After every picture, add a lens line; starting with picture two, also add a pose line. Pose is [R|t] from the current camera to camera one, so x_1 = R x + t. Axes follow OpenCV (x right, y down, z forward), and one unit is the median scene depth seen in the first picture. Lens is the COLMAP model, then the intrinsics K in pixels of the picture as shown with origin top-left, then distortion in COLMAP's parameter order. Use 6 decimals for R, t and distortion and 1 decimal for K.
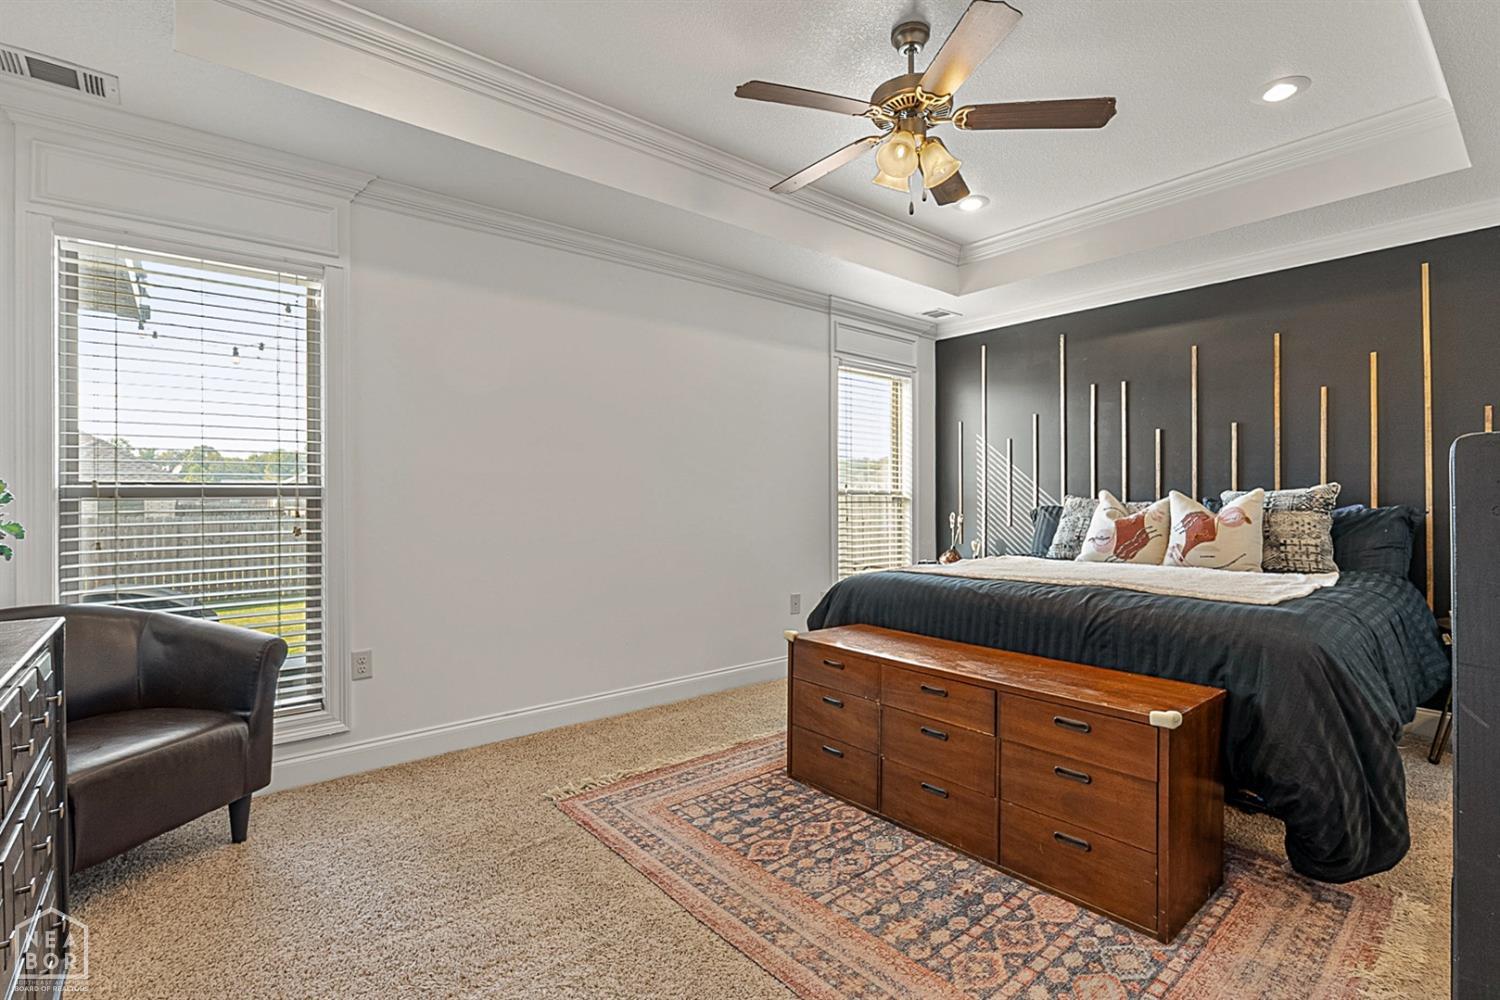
lens RADIAL K [[686.1, 0, 758.8], [0, 686.1, 502.1], [0, 0, 1]] dist [-0.031926, 0.000265]
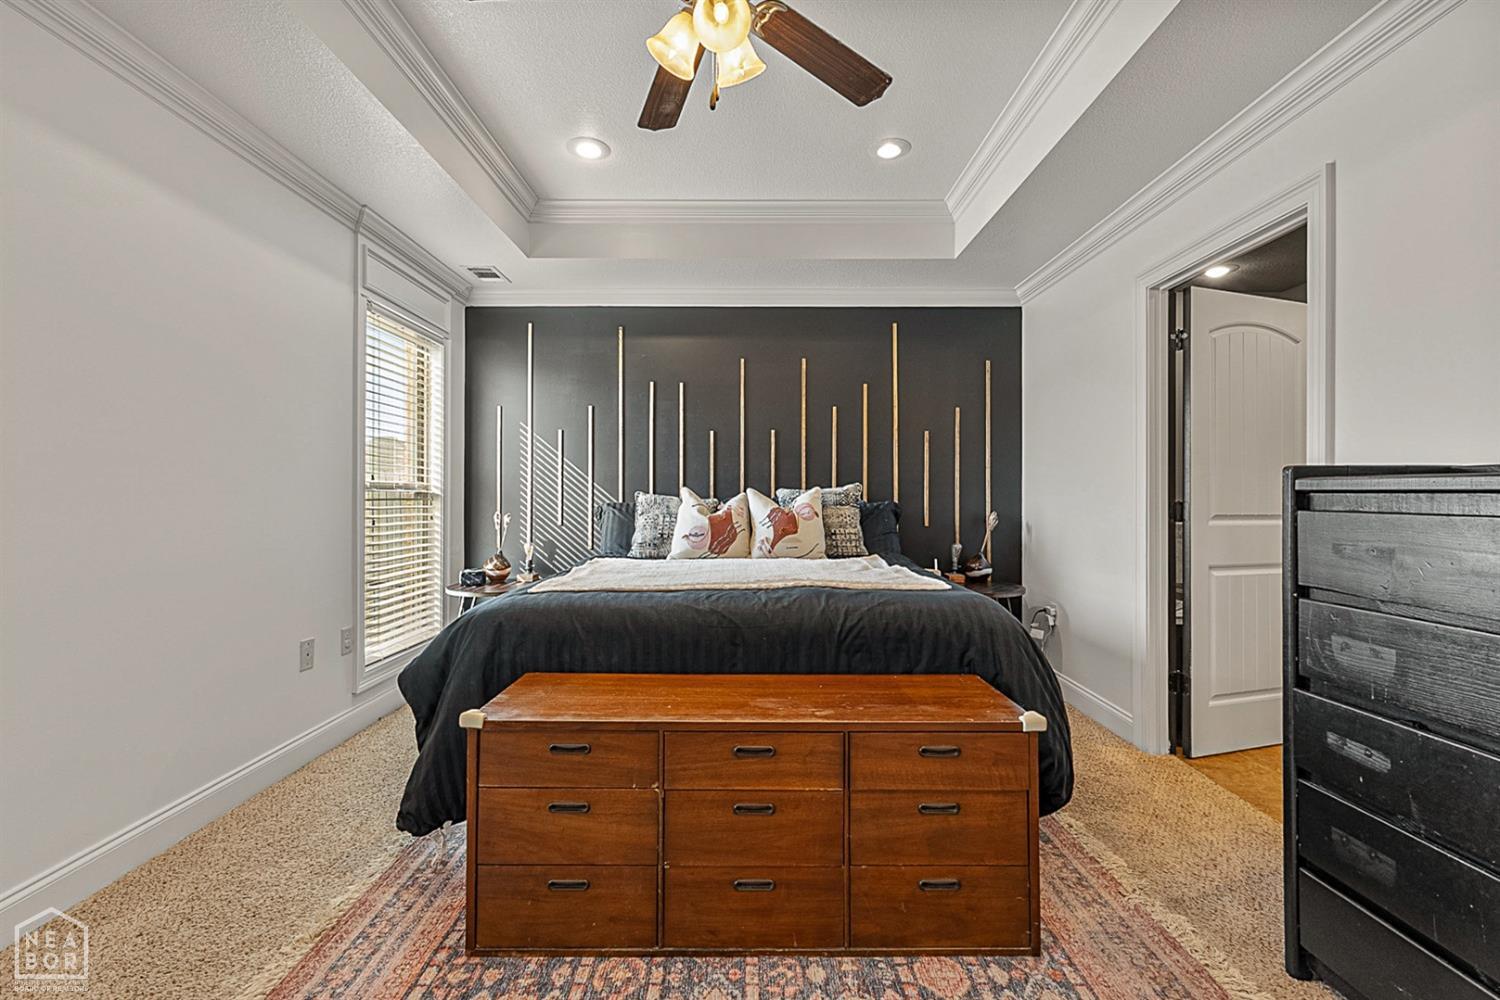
lens RADIAL K [[645.2, 0, 746.2], [0, 645.2, 492.5], [0, 0, 1]] dist [0.001835, -0.003637]
pose [[0.645728, 0.004484, 0.763554, -0.199589], [0.001734, 0.999972, -0.007339, -0.002445], [-0.763565, 0.006063, 0.645702, 0.373787]]
